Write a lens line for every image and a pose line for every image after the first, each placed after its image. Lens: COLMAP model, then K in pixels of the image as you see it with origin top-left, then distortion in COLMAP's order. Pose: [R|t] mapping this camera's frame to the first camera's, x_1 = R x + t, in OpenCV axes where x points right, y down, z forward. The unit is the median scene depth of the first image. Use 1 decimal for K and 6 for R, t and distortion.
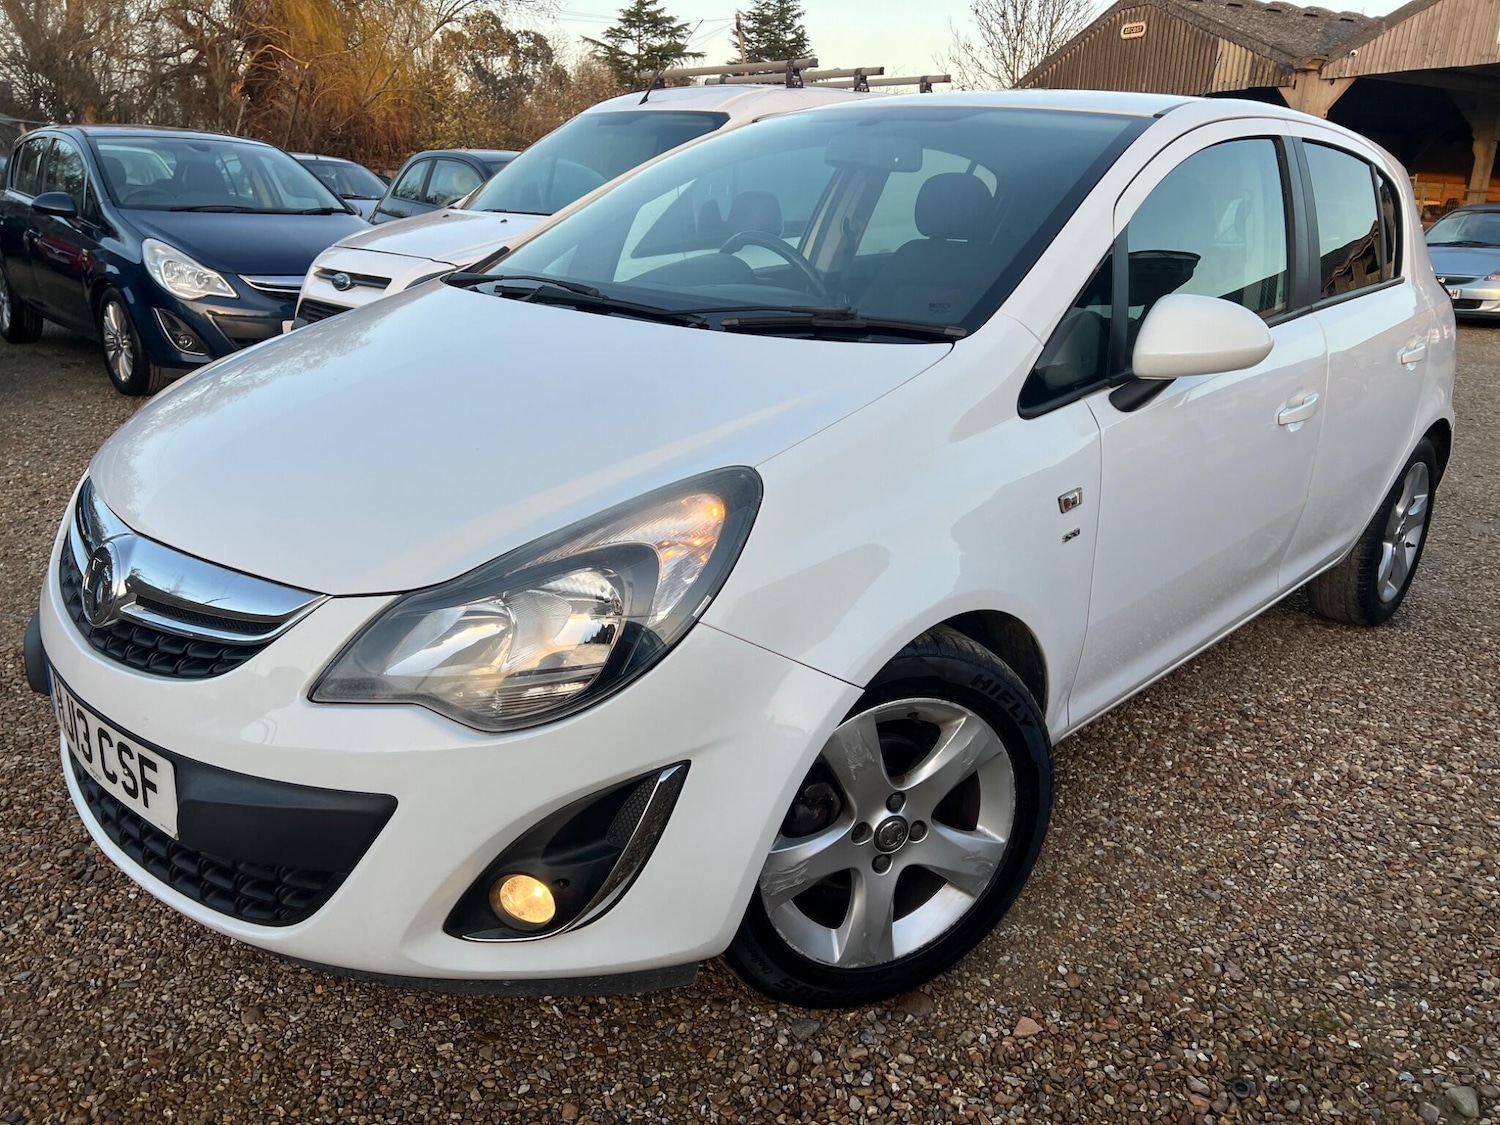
lens RADIAL K [[1005.5, 0, 759.9], [0, 1005.5, 563.5], [0, 0, 1]] dist [0.036703, -0.030062]
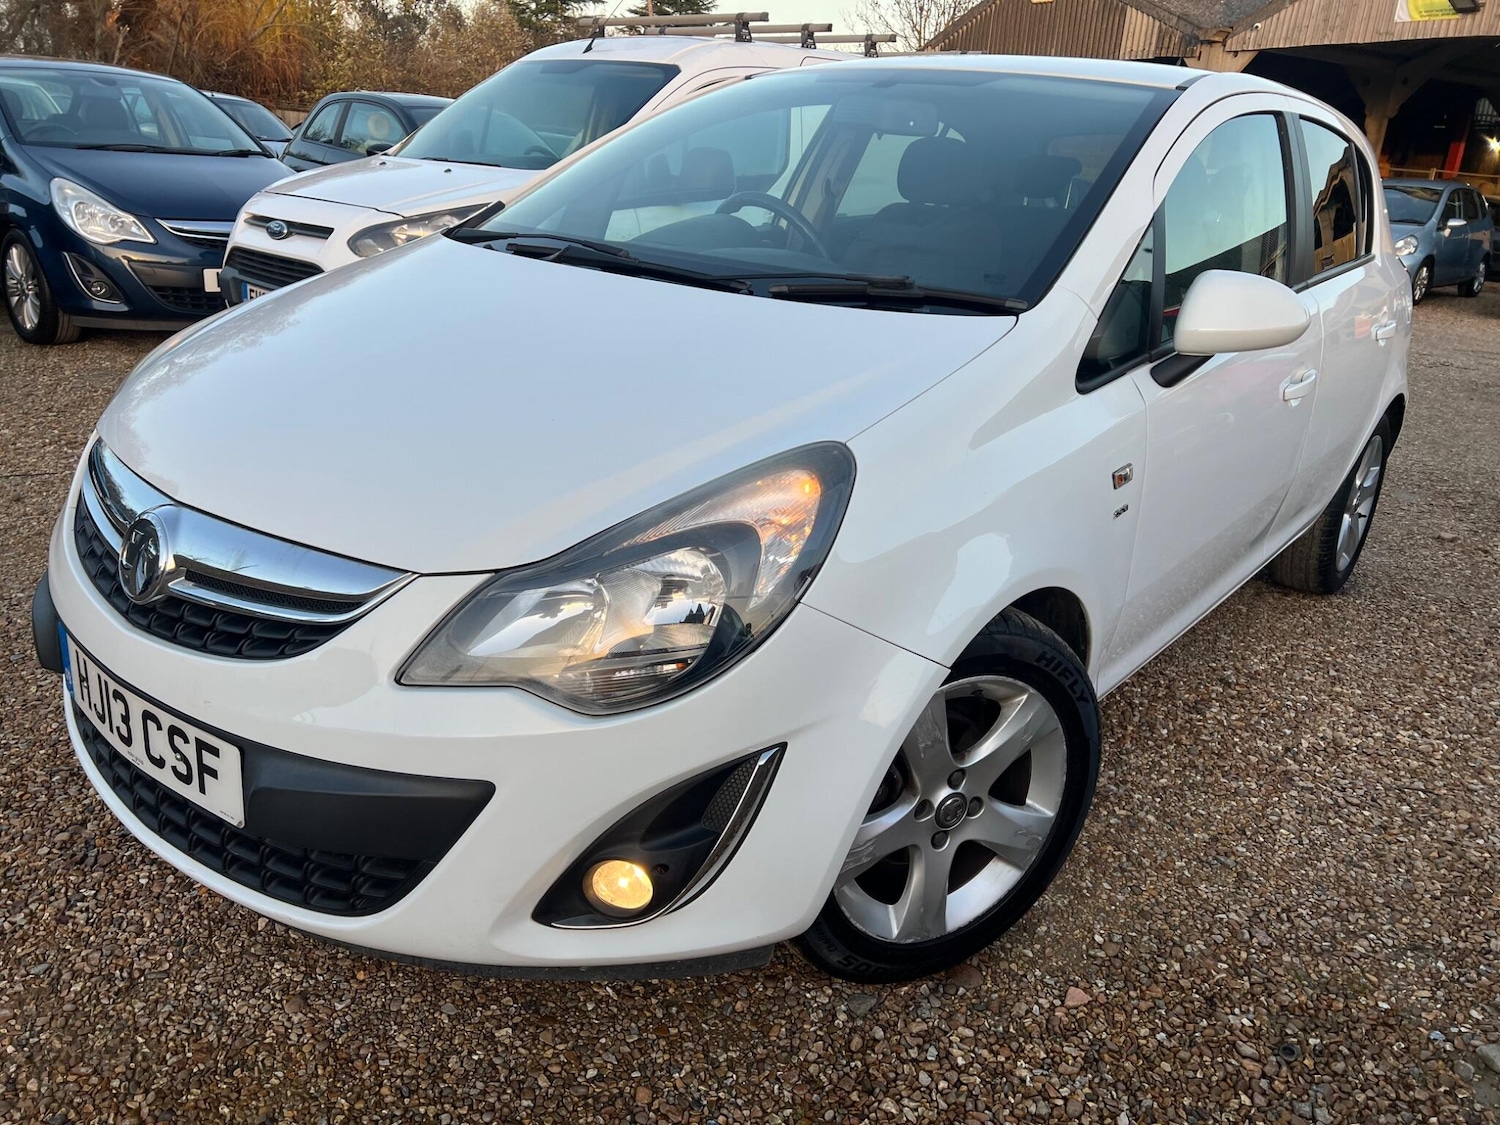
lens RADIAL K [[1005.5, 0, 715.5], [0, 1005.5, 551.6], [0, 0, 1]] dist [0.036703, -0.030062]
pose [[0.997777, 0.004647, 0.066485, -0.128454], [-0.006623, 0.999542, 0.029540, -0.011990], [-0.066317, -0.029915, 0.997350, 0.019870]]
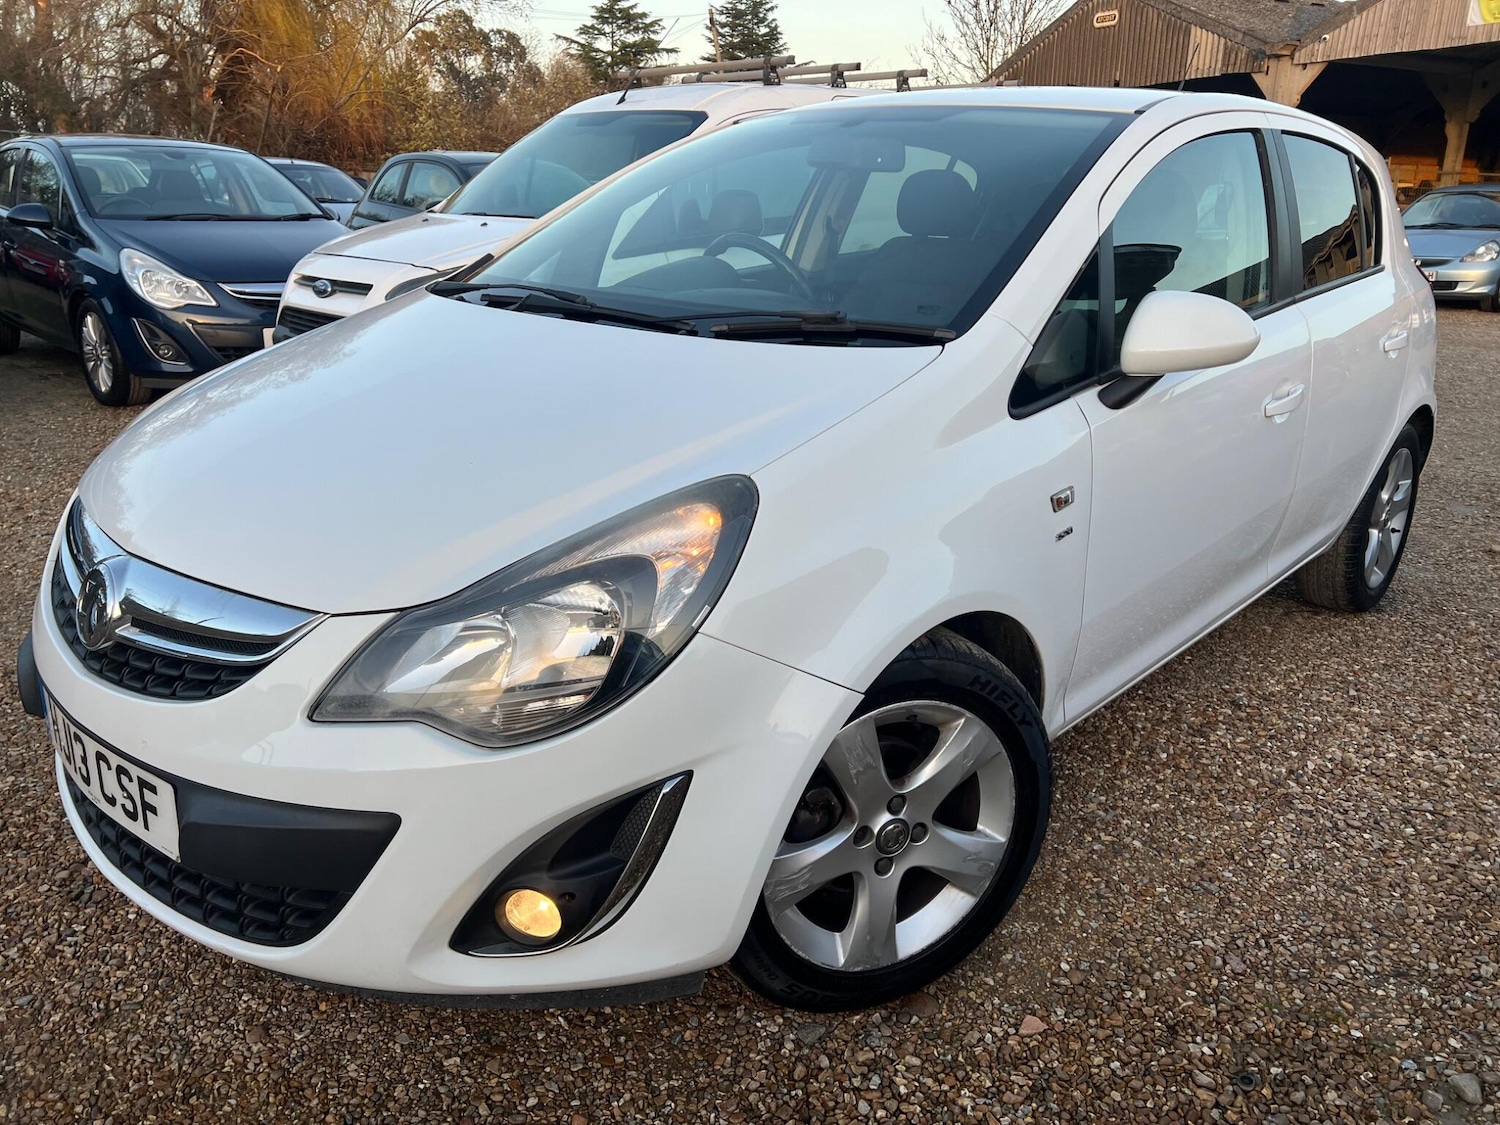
lens RADIAL K [[1005.5, 0, 753.2], [0, 1005.5, 558.0], [0, 0, 1]] dist [0.036703, -0.030062]
pose [[0.999707, -0.022549, 0.008793, -0.008307], [0.022542, 0.999745, 0.000945, -0.009656], [-0.008812, -0.000747, 0.999961, -0.000796]]
